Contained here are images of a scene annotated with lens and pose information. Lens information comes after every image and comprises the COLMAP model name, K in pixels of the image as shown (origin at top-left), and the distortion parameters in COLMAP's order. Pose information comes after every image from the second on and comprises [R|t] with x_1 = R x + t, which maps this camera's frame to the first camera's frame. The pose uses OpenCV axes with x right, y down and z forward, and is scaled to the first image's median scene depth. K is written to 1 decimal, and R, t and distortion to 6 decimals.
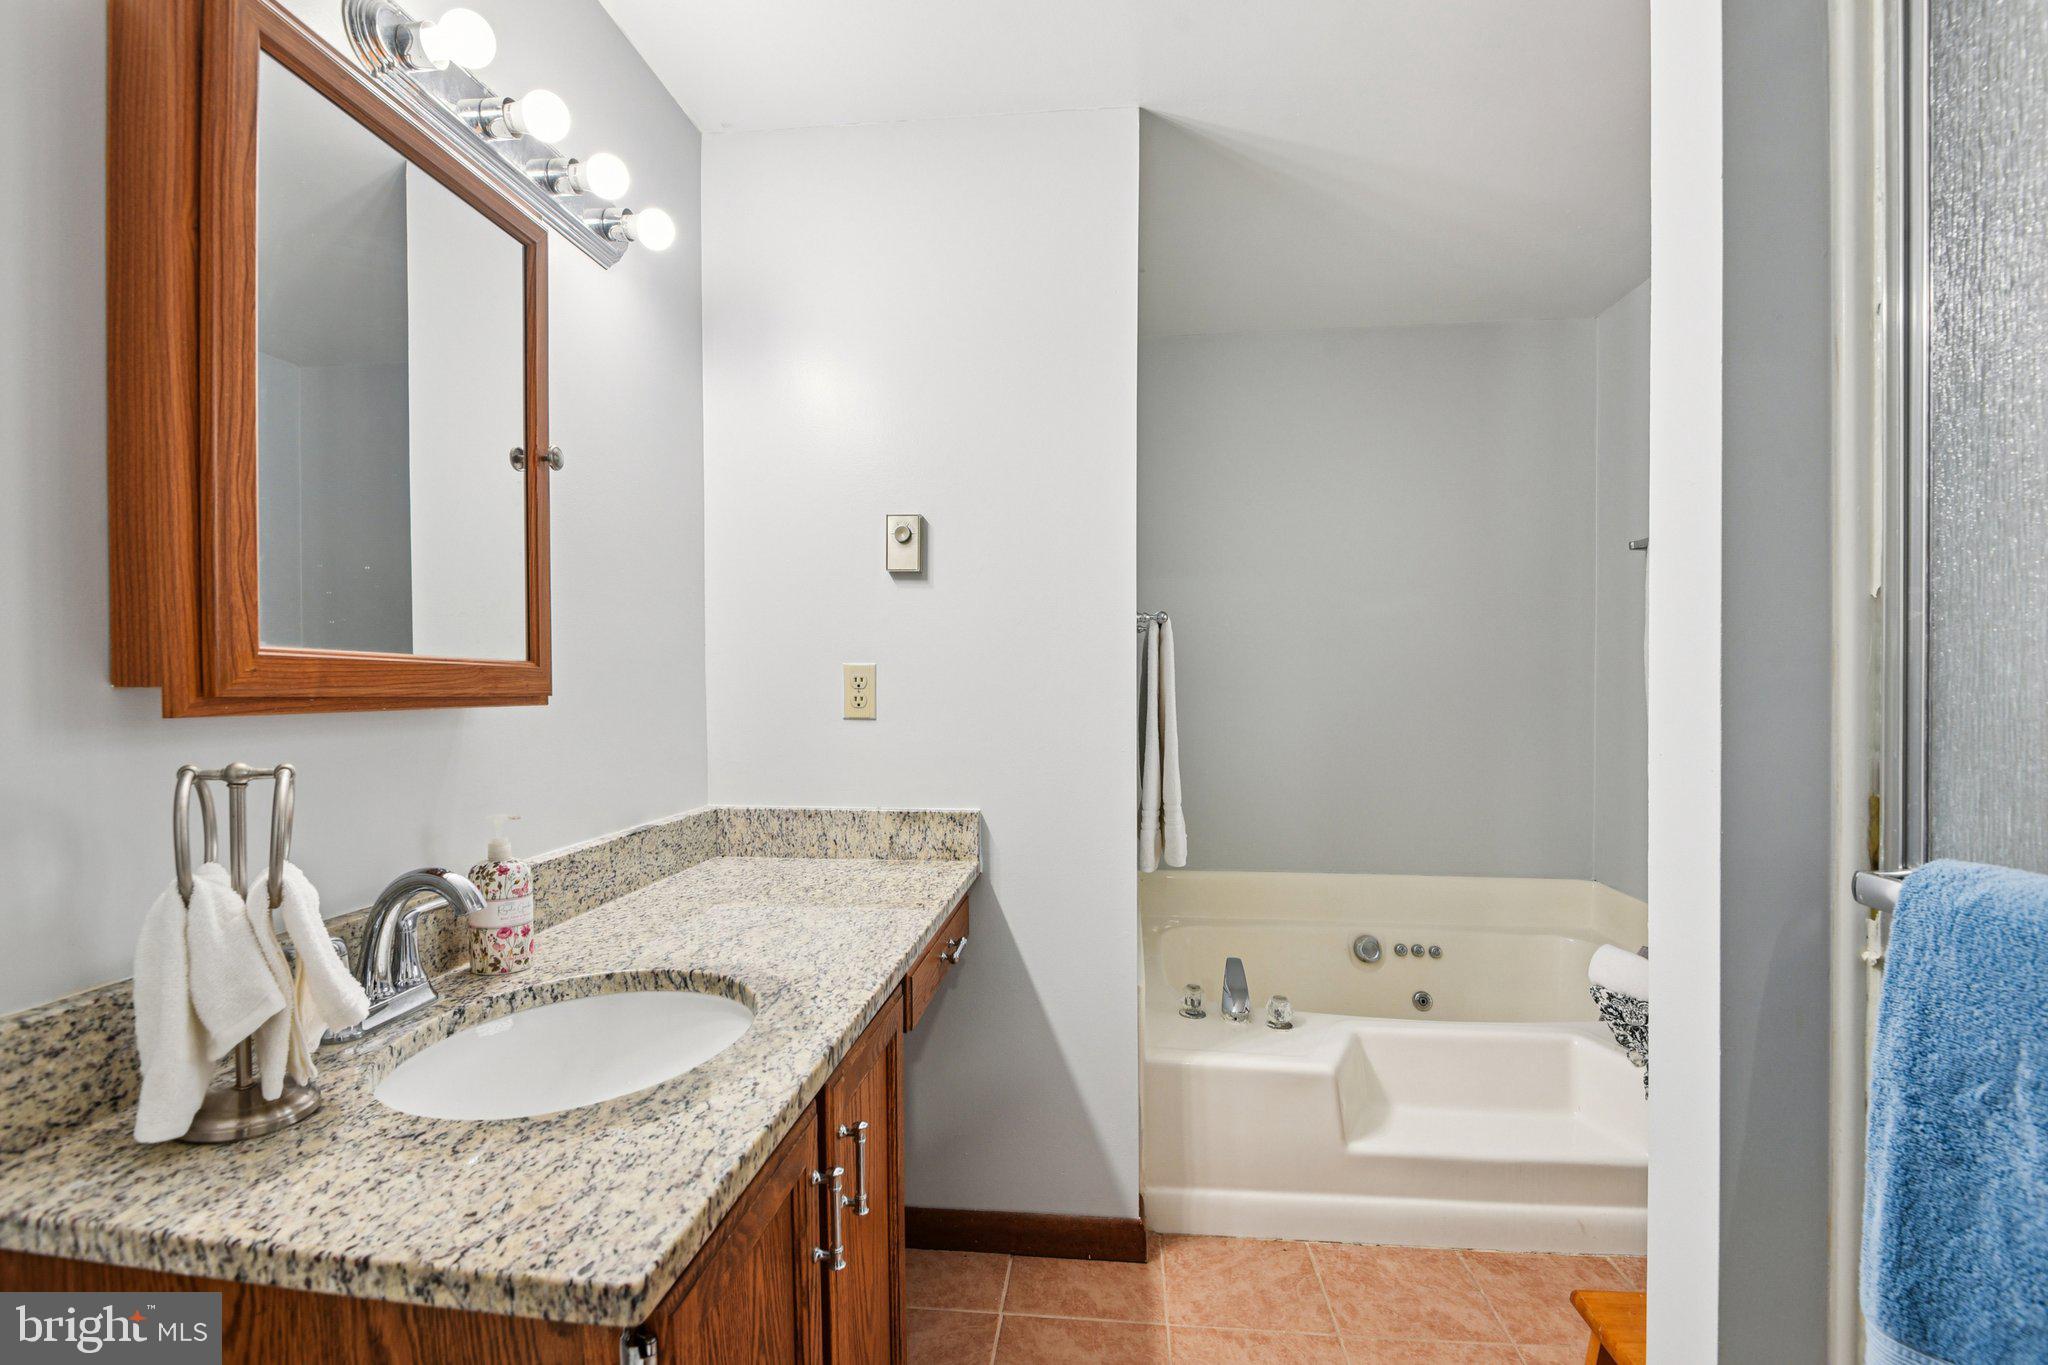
lens RADIAL K [[1099.6, 0, 973.5], [0, 1099.6, 676.5], [0, 0, 1]] dist [0.068085, 0.000475]
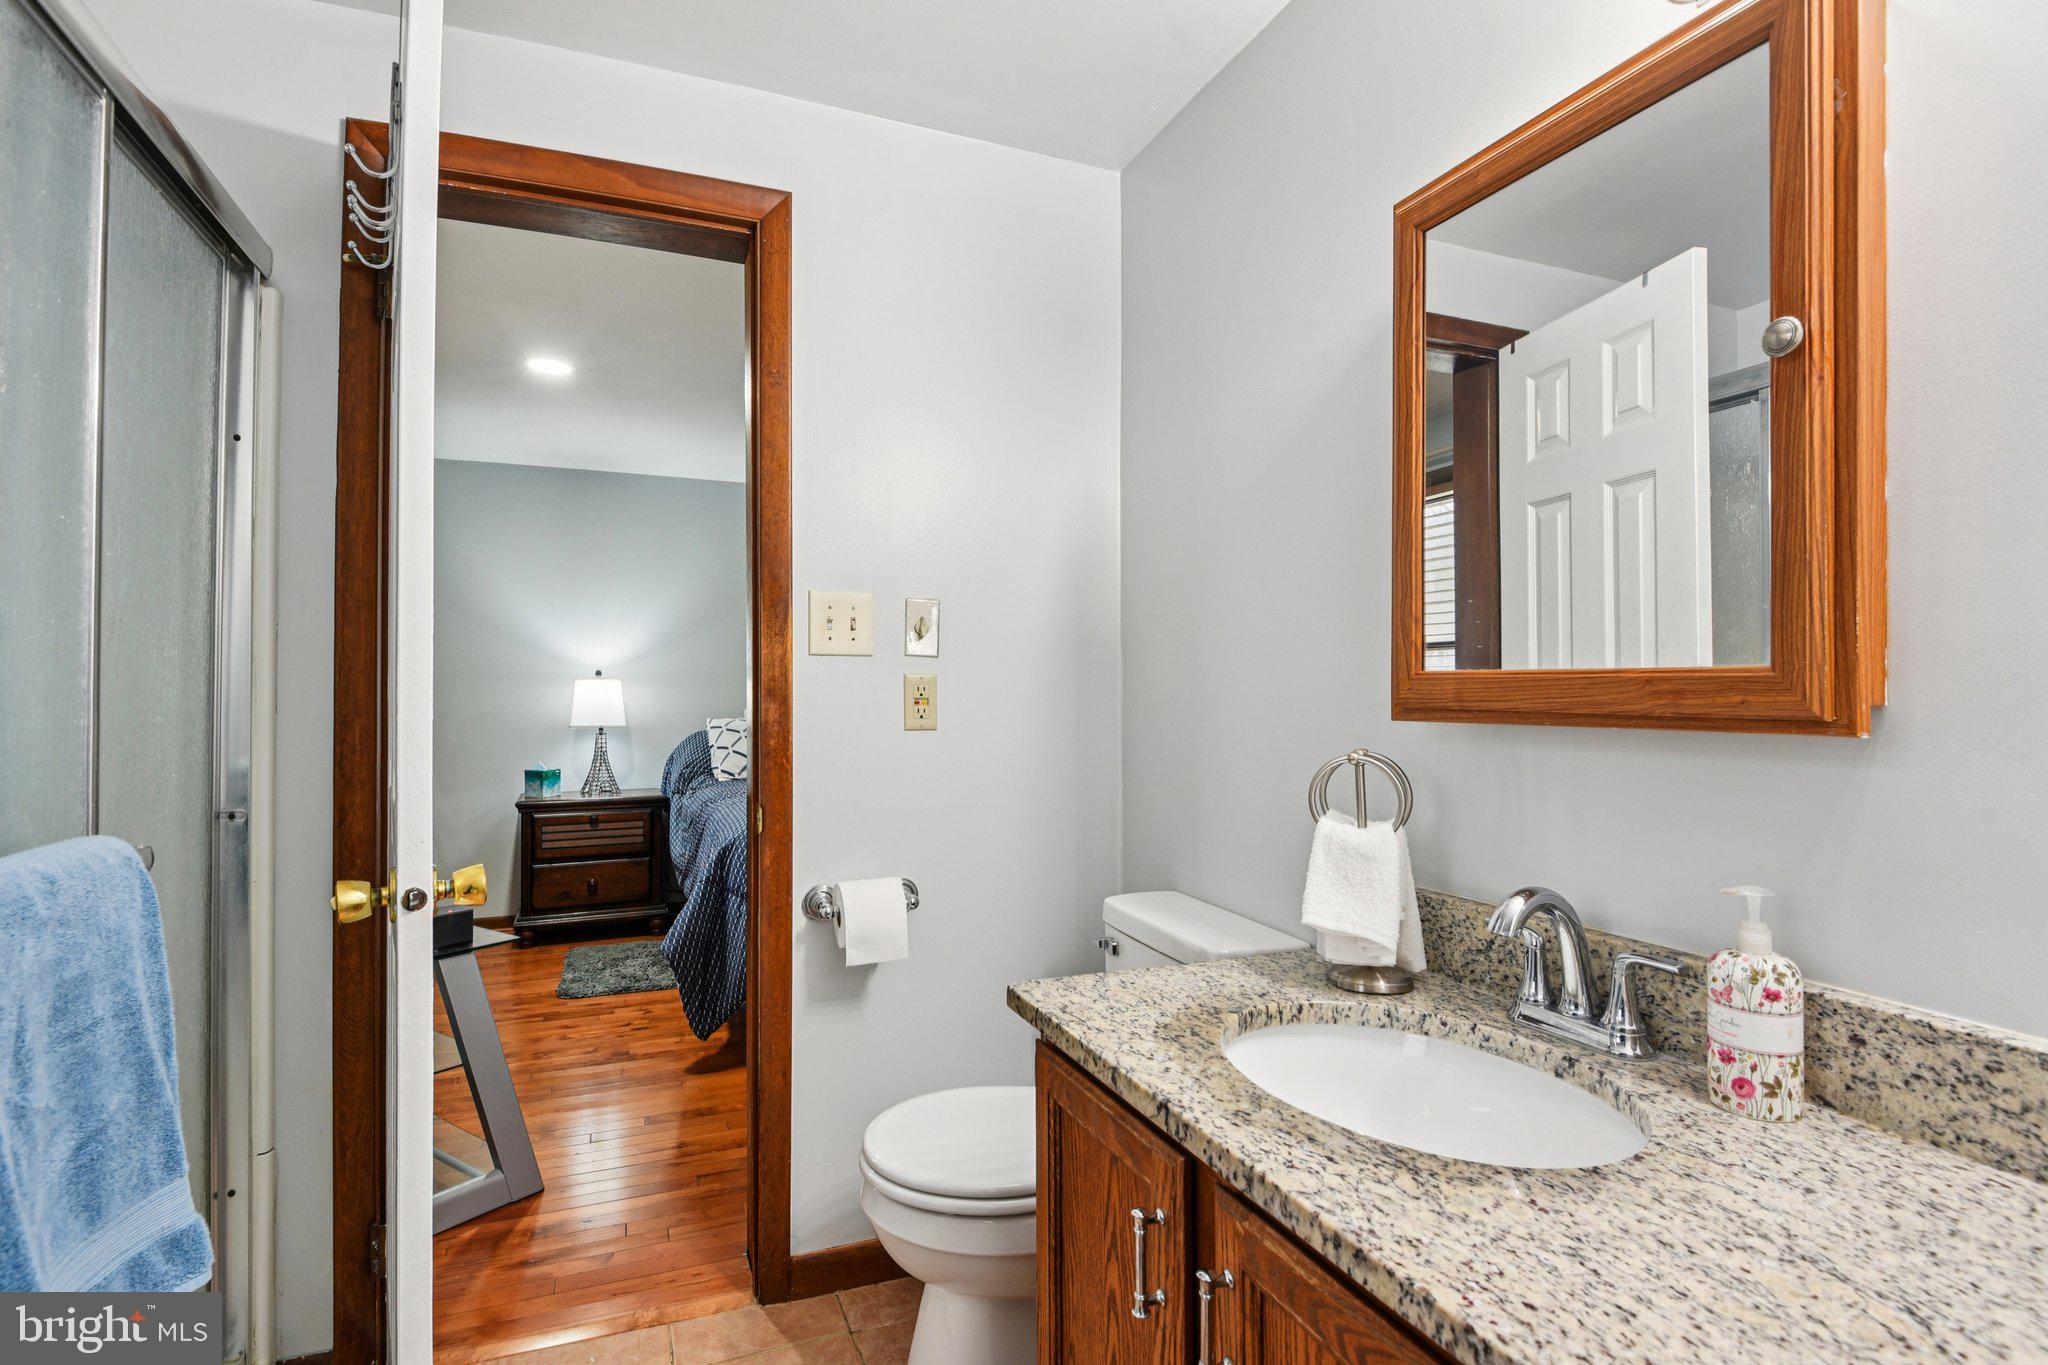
lens RADIAL K [[1099.6, 0, 973.5], [0, 1099.6, 676.5], [0, 0, 1]] dist [0.068085, 0.000475]
pose [[-0.898679, -0.012623, -0.438424, 0.447106], [-0.001814, 0.999684, -0.025065, 0.013993], [0.438602, -0.021730, -0.898418, 1.903477]]
